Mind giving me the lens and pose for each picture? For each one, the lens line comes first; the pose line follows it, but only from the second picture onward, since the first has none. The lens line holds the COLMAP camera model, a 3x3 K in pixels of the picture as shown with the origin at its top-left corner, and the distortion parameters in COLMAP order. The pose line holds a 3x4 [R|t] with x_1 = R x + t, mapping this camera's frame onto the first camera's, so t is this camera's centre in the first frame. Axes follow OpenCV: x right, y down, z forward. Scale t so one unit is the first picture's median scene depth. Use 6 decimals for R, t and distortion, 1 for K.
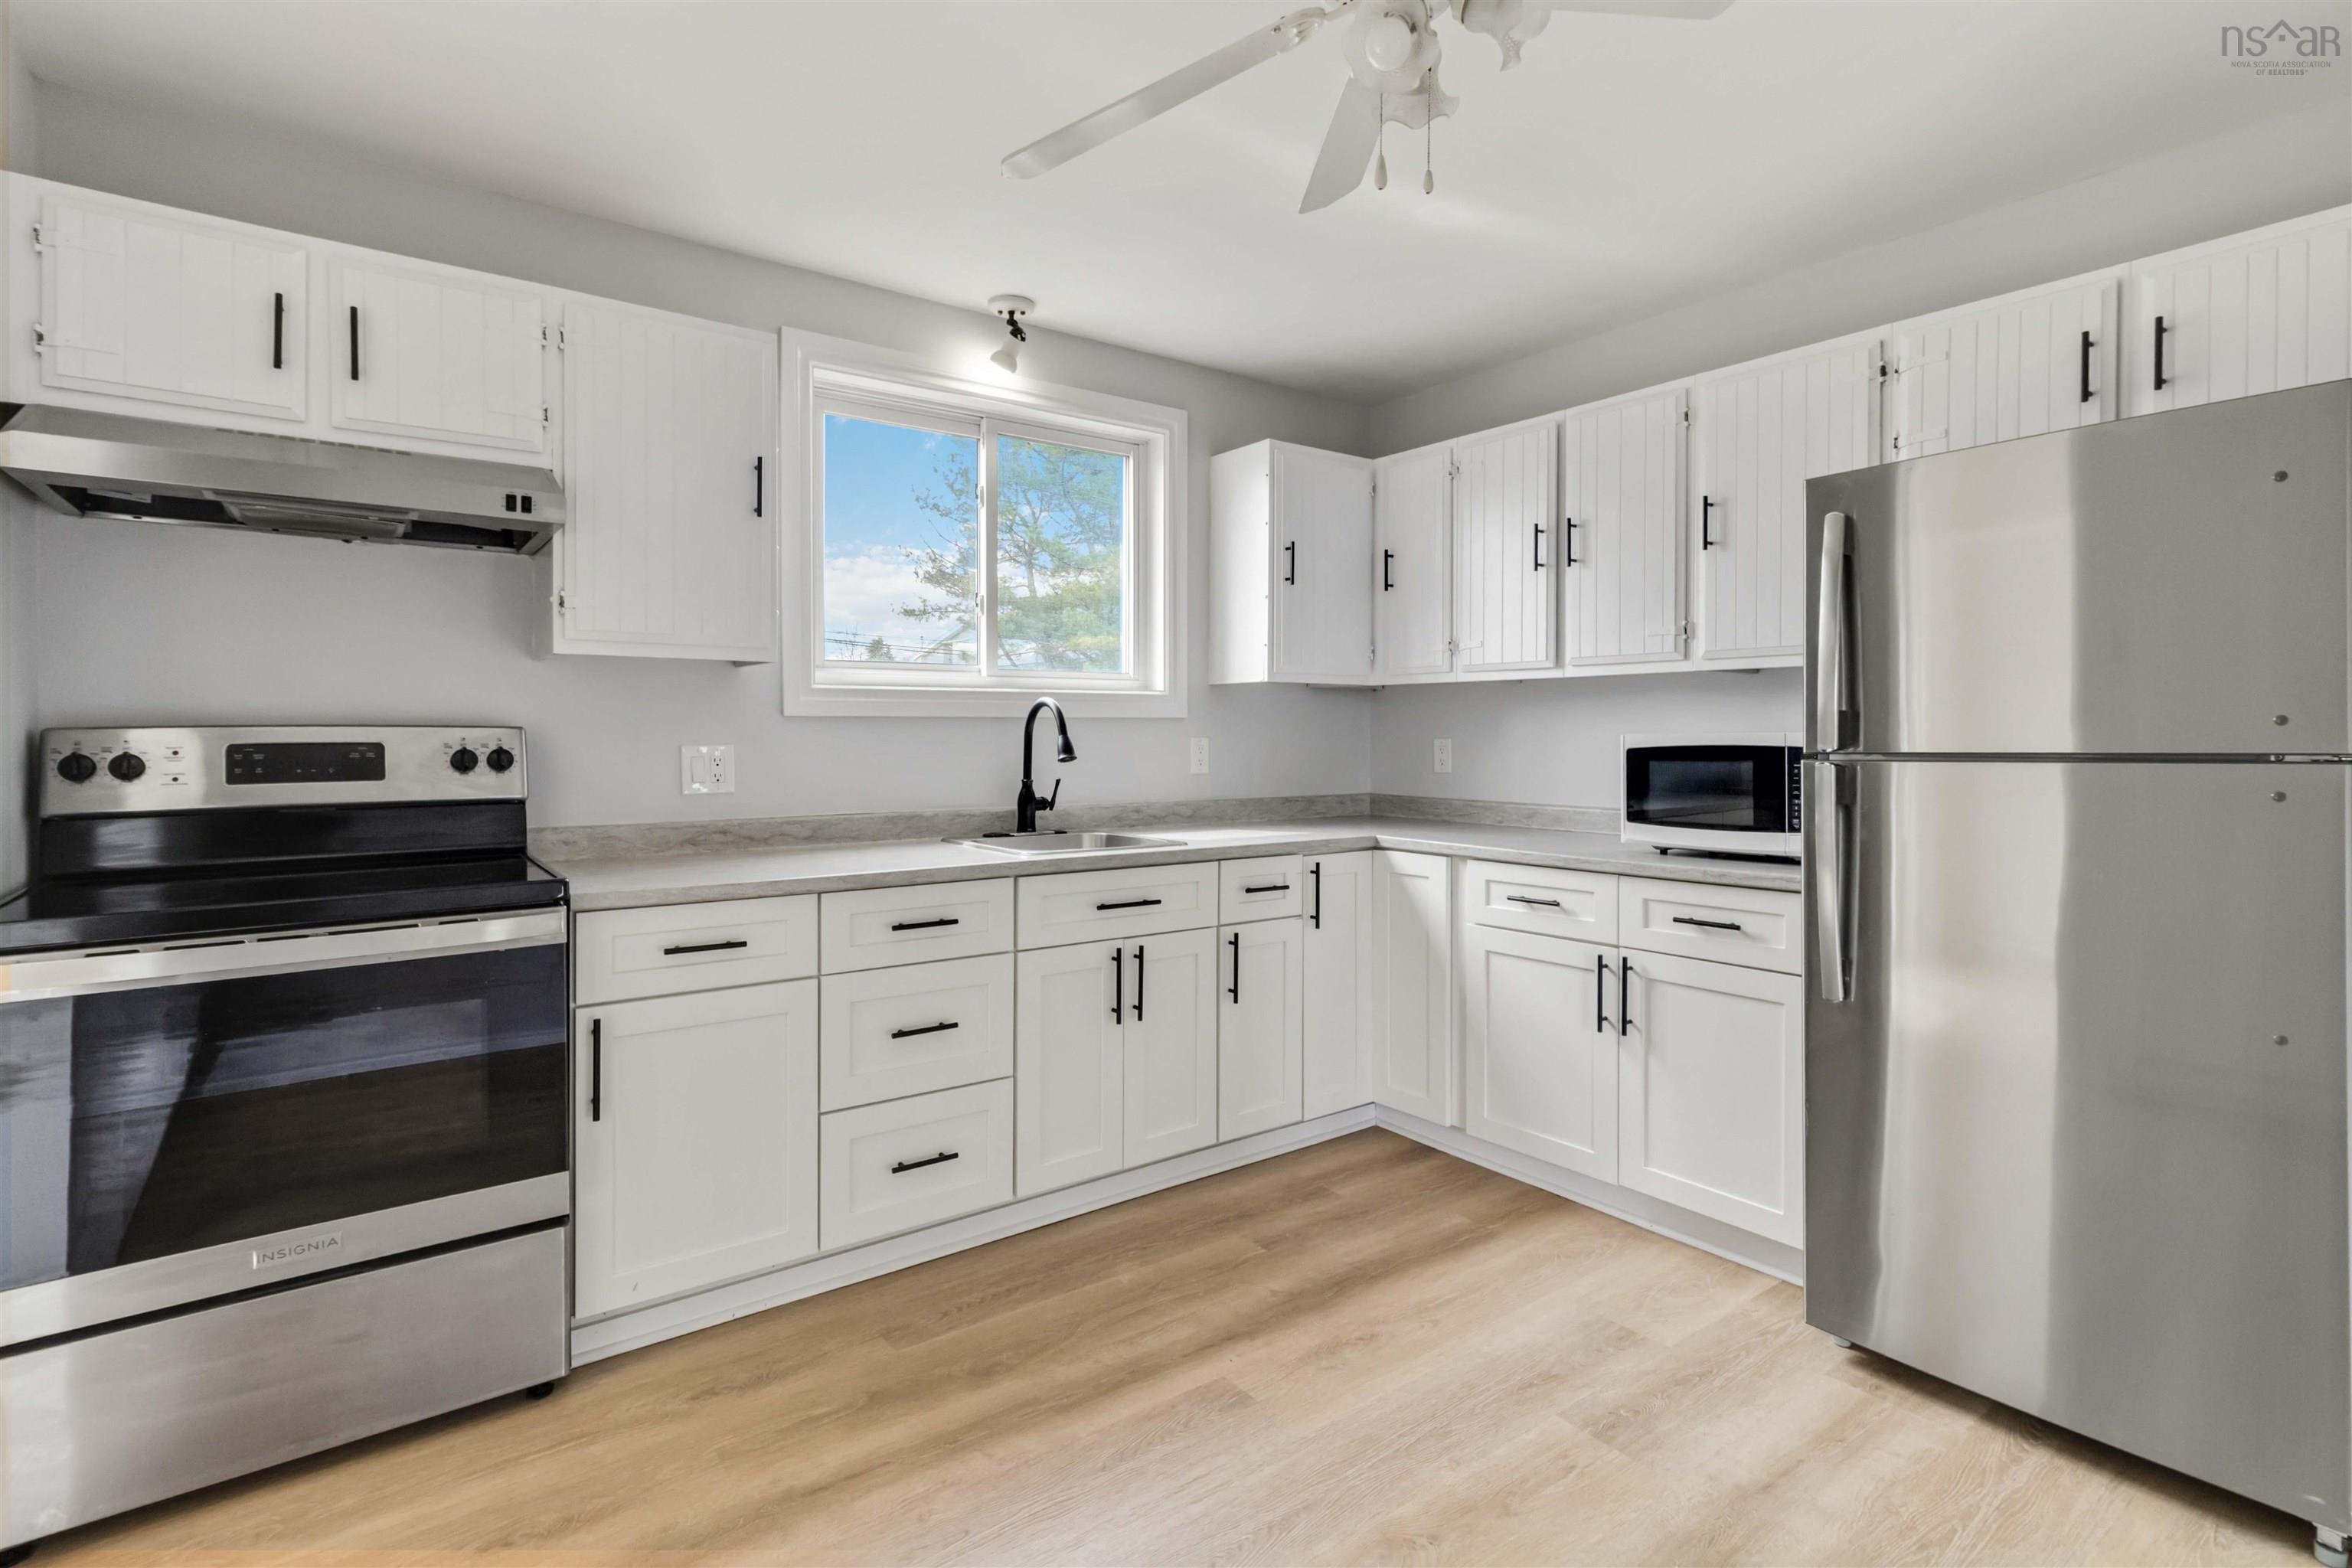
lens RADIAL K [[1117.7, 0, 1171.7], [0, 1117.7, 725.1], [0, 0, 1]] dist [0.000595, 0.000477]
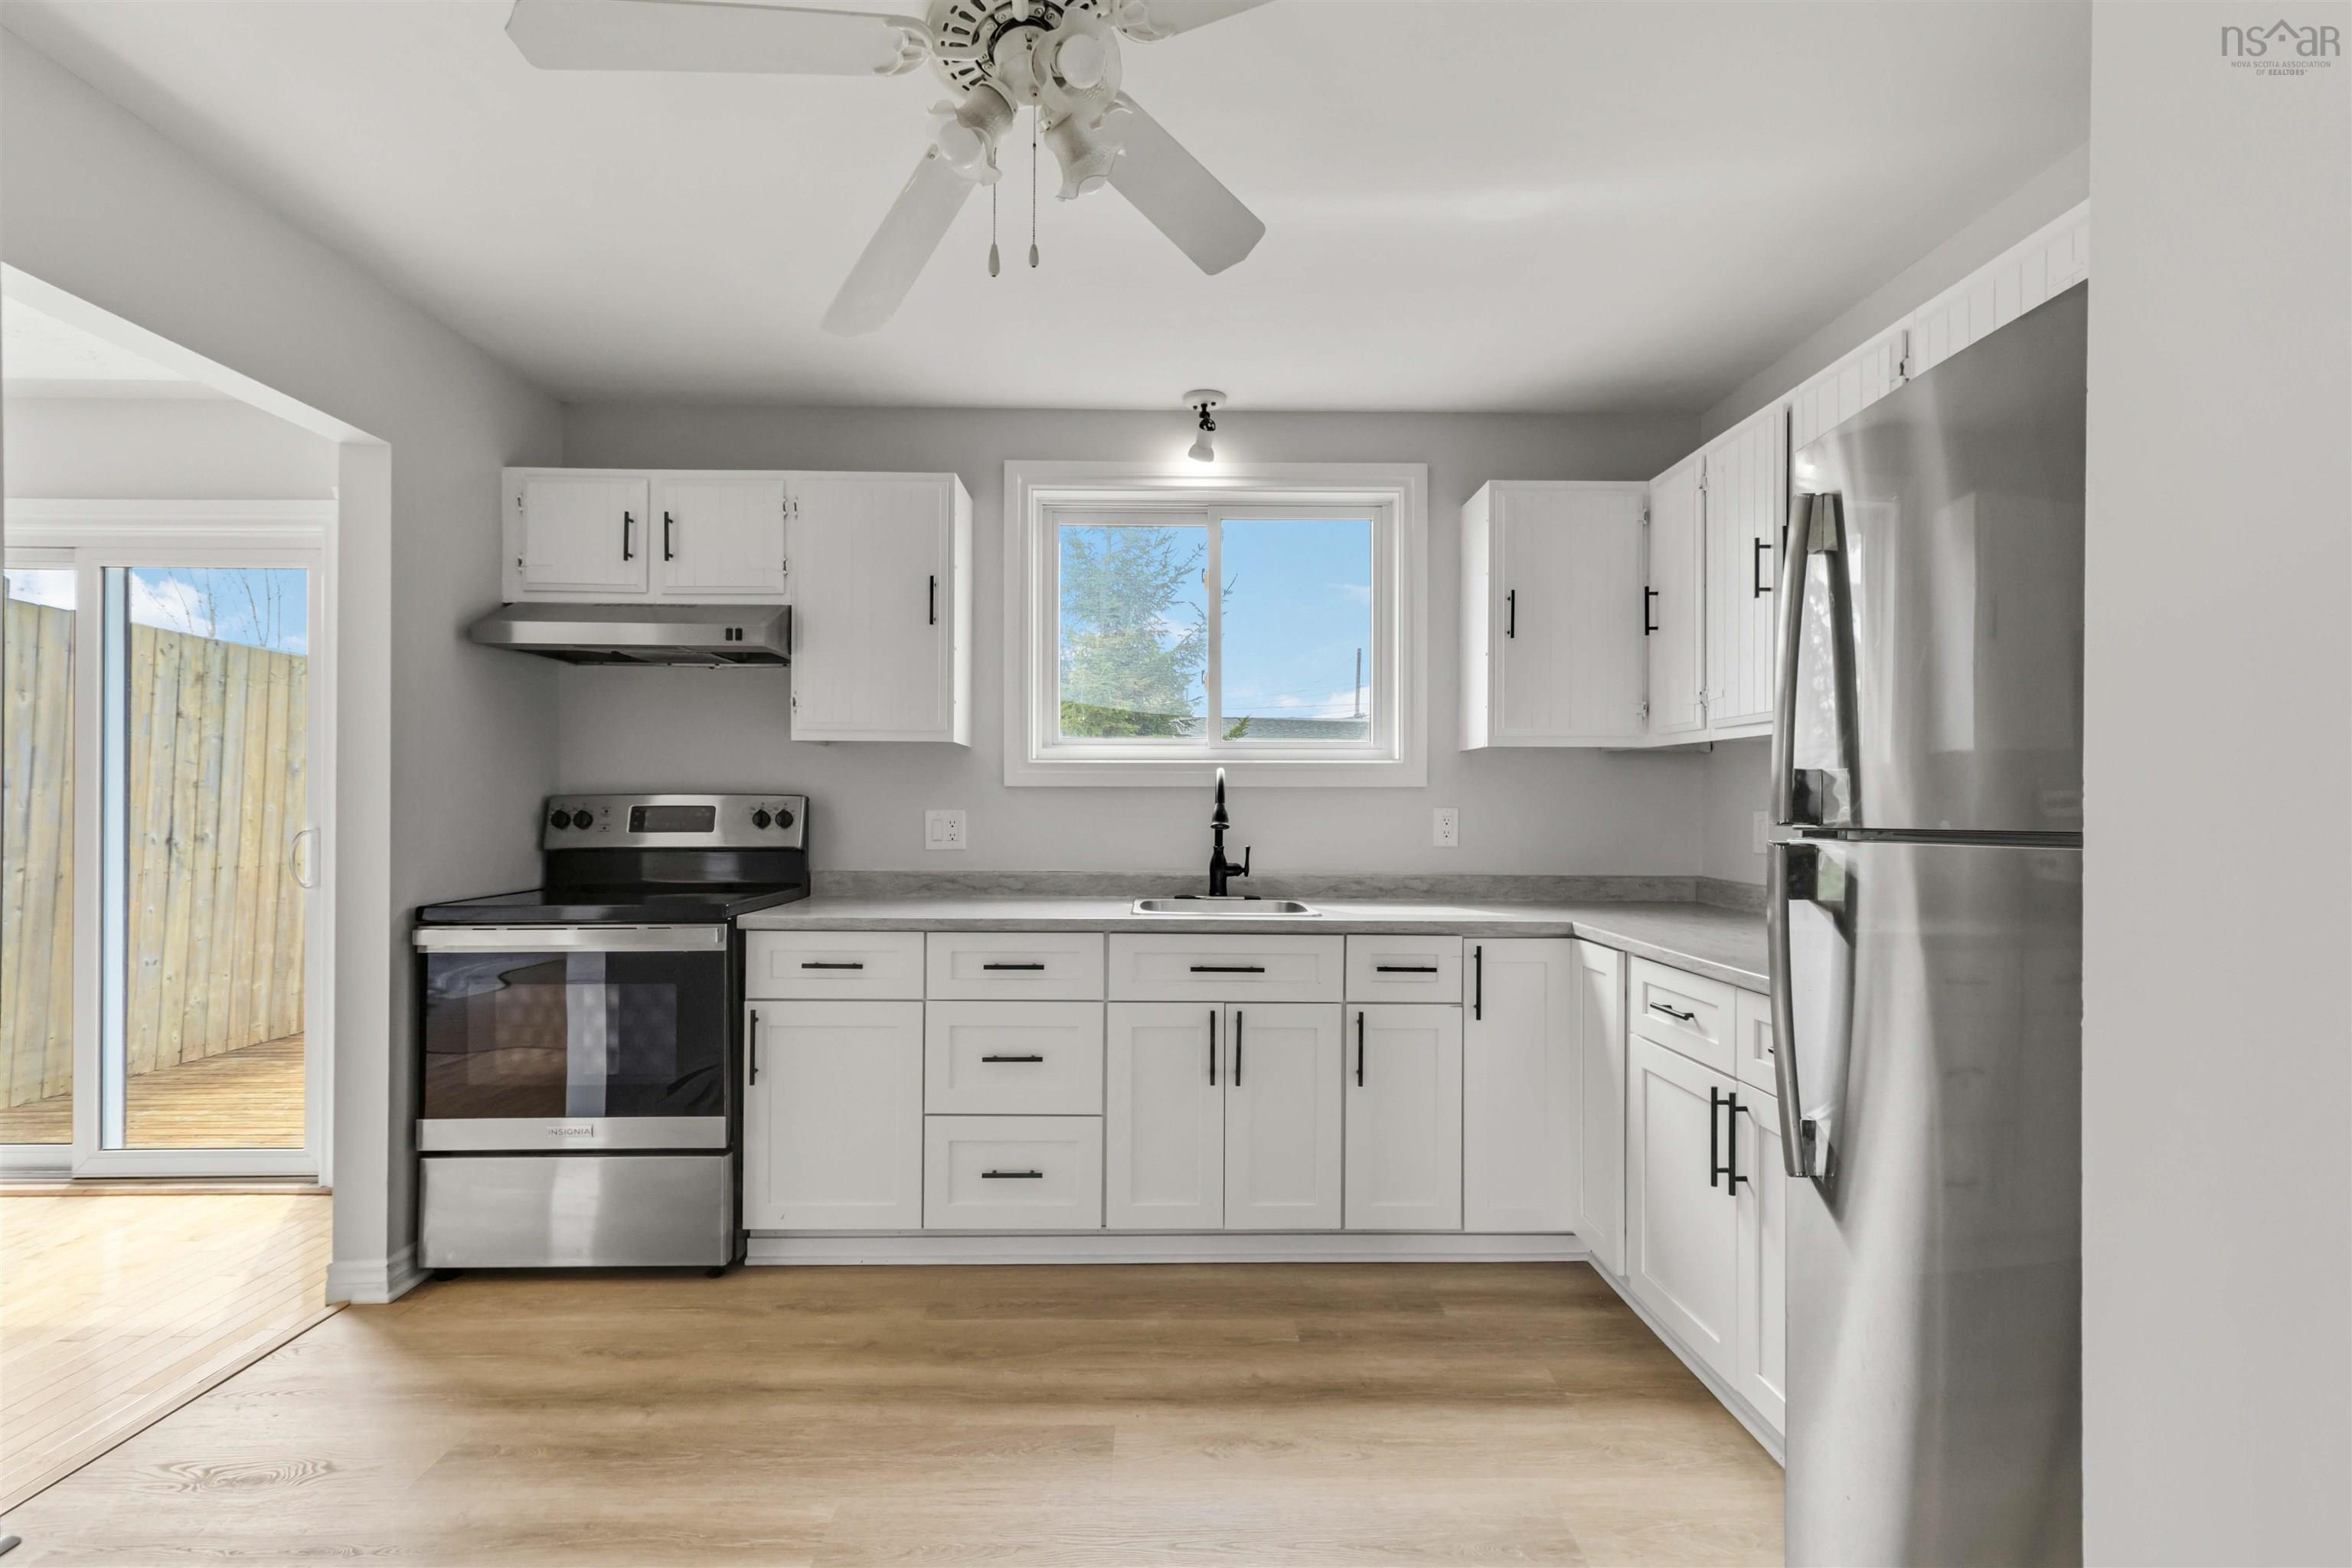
lens RADIAL K [[1119.2, 0, 1176.0], [0, 1119.2, 784.0], [0, 0, 1]] dist [0.000181, 0.000084]
pose [[0.815609, -0.006239, -0.578569, 0.495151], [-0.000767, 0.999929, -0.011864, 0.003407], [0.578602, 0.010120, 0.815547, 0.134036]]
